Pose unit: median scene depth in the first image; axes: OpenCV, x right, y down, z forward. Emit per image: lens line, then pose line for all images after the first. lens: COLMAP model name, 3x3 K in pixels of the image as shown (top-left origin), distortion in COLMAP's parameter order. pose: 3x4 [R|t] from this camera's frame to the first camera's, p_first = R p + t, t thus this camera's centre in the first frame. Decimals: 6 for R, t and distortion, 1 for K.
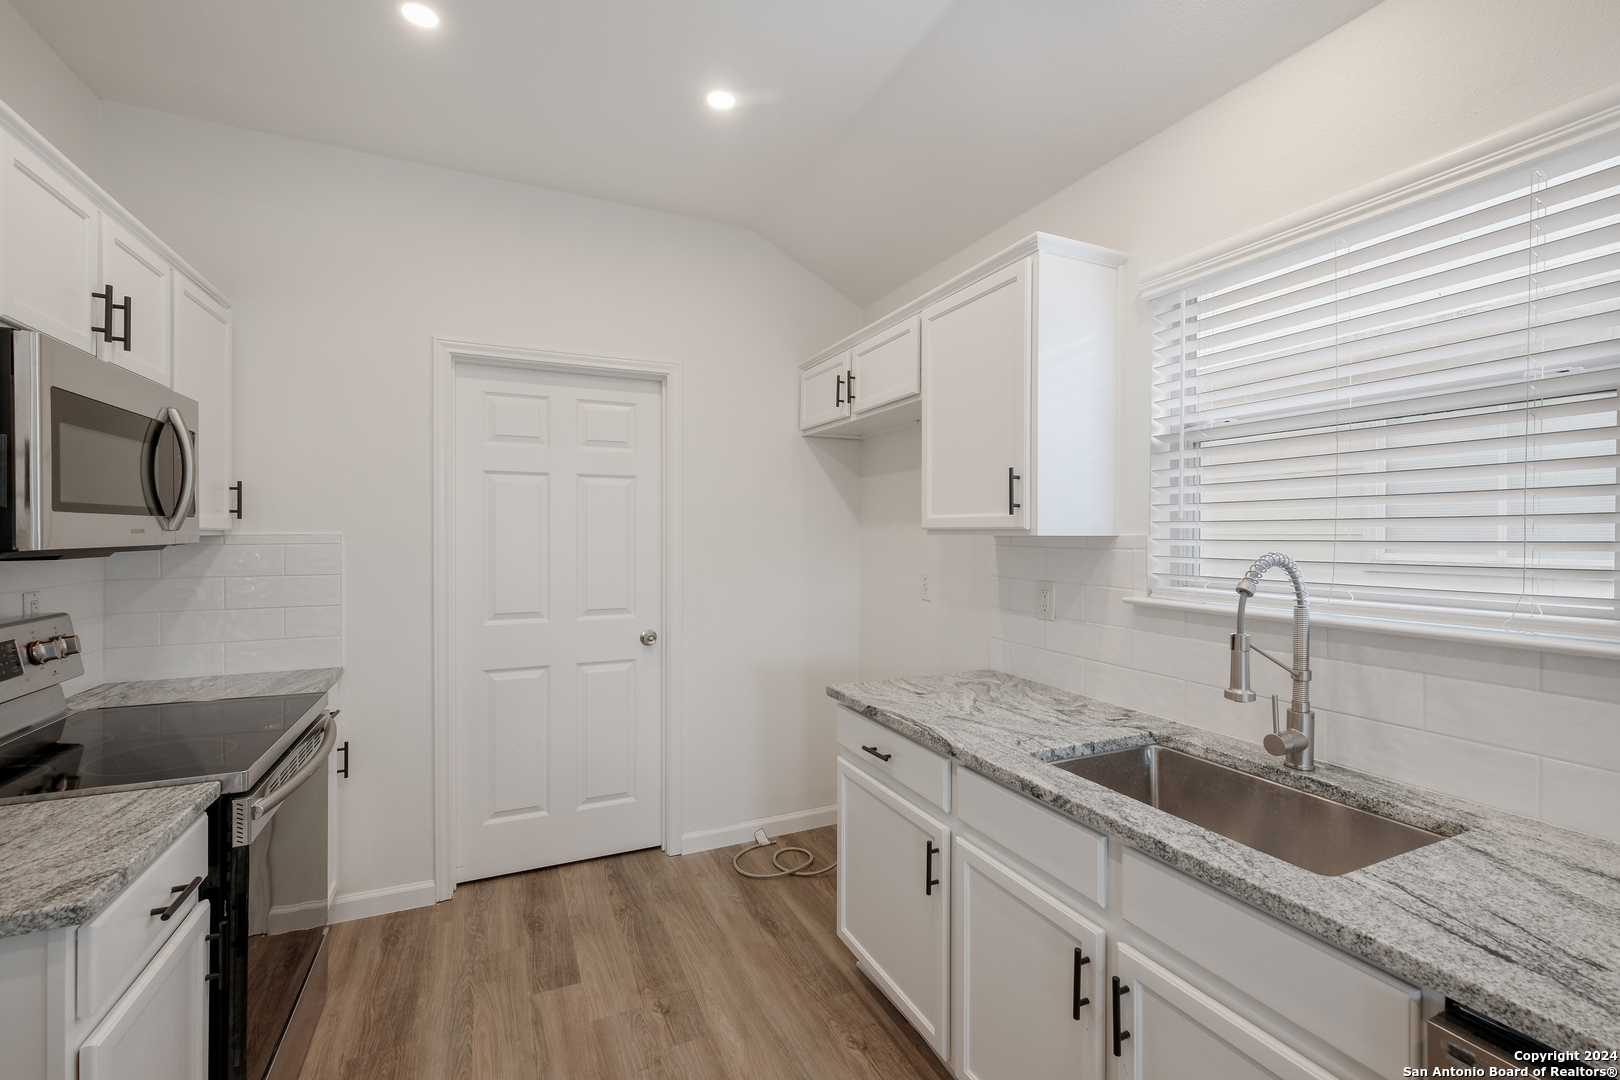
lens RADIAL K [[695.1, 0, 811.3], [0, 695.1, 536.8], [0, 0, 1]] dist [0.000720, 0.000651]
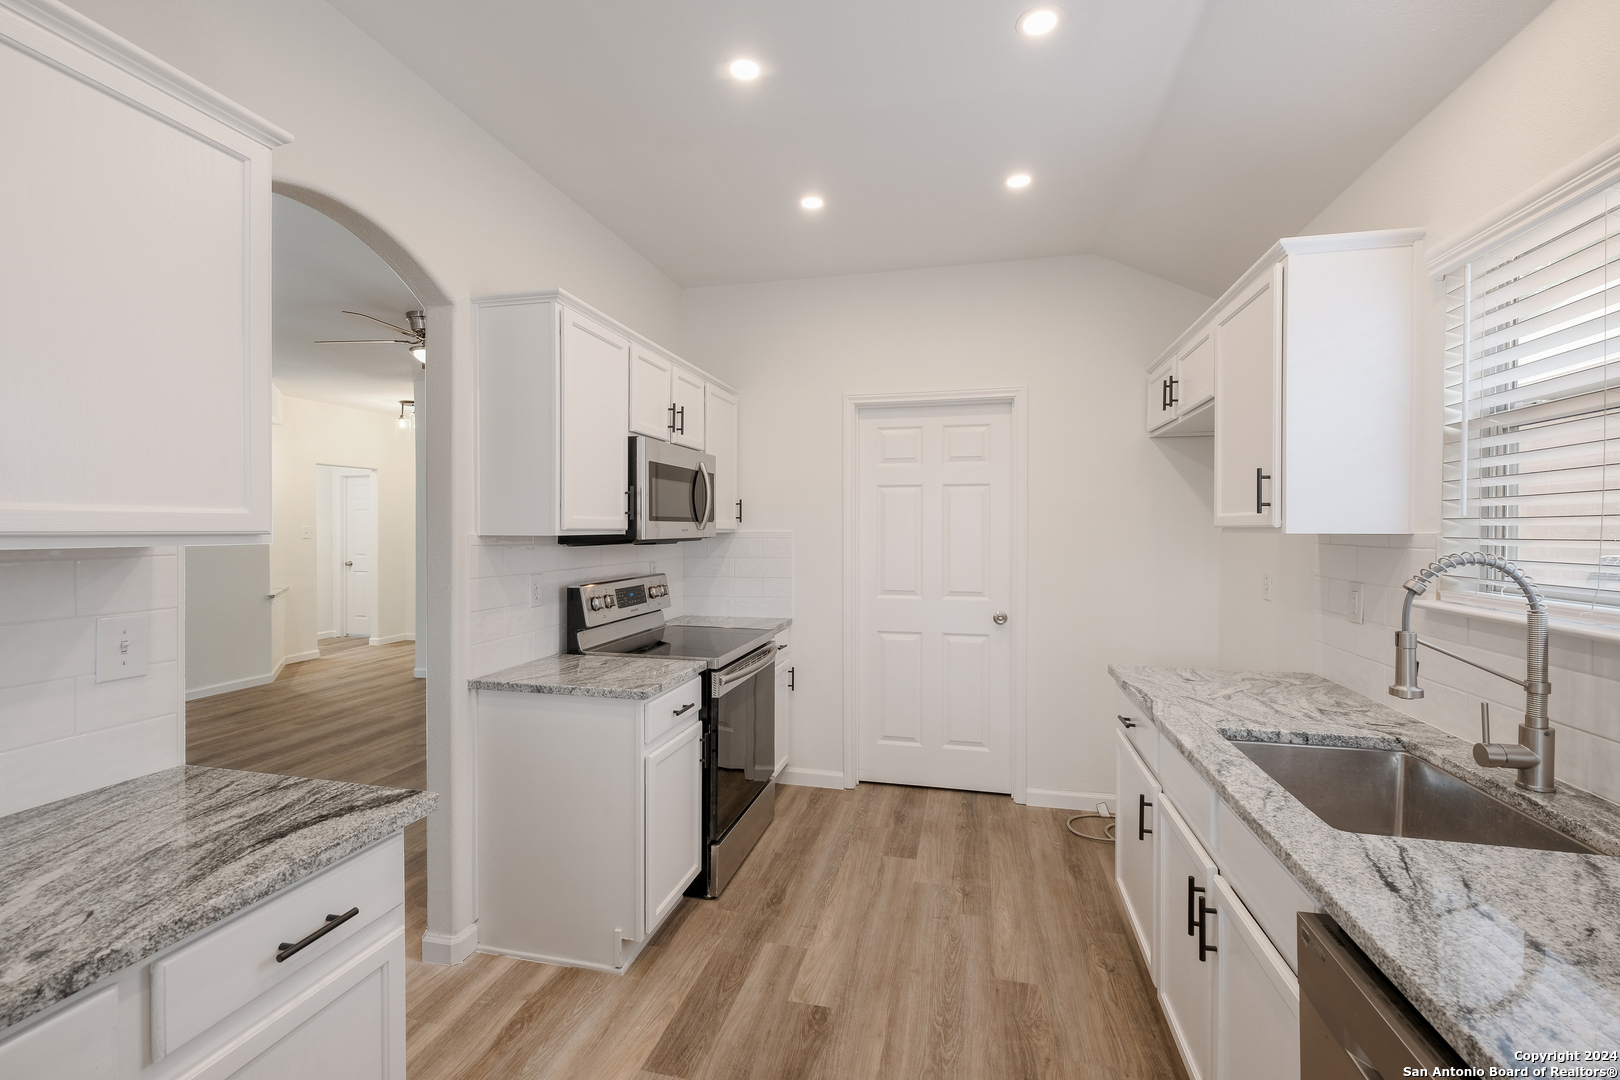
lens RADIAL K [[695.1, 0, 808.4], [0, 695.1, 533.4], [0, 0, 1]] dist [0.000720, 0.000651]
pose [[0.783425, 0.001717, -0.621483, 0.404417], [-0.002002, 0.999998, 0.000240, -0.000553], [0.621483, 0.001056, 0.783427, -0.234866]]
